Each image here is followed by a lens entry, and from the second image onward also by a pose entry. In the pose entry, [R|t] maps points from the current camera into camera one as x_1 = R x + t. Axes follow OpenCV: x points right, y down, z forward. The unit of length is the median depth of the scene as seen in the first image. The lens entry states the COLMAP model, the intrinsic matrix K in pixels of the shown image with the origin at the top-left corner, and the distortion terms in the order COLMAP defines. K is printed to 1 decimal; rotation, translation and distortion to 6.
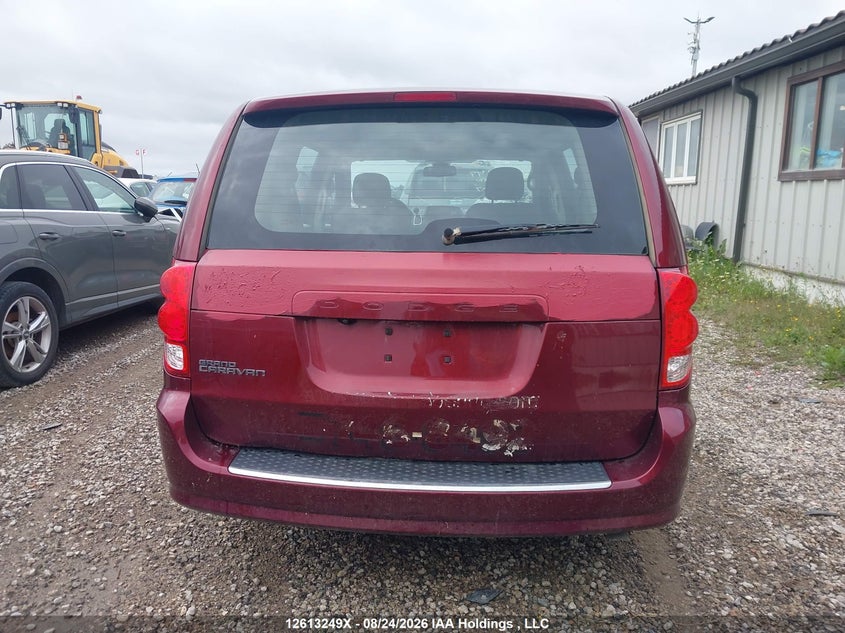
lens RADIAL K [[681.3, 0, 423.5], [0, 681.3, 315.5], [0, 0, 1]] dist [0.013732, -0.029822]
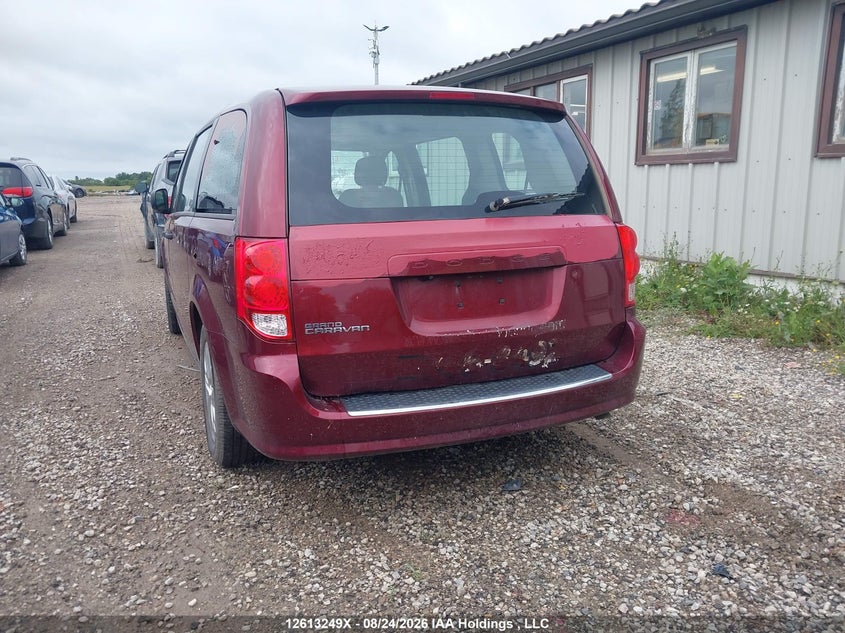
lens RADIAL K [[681.3, 0, 418.6], [0, 681.3, 316.2], [0, 0, 1]] dist [0.013732, -0.029822]
pose [[0.886396, -0.106857, 0.450426, -0.685899], [0.103828, 0.994096, 0.031511, 0.036918], [-0.451134, 0.018836, 0.892257, -0.086826]]
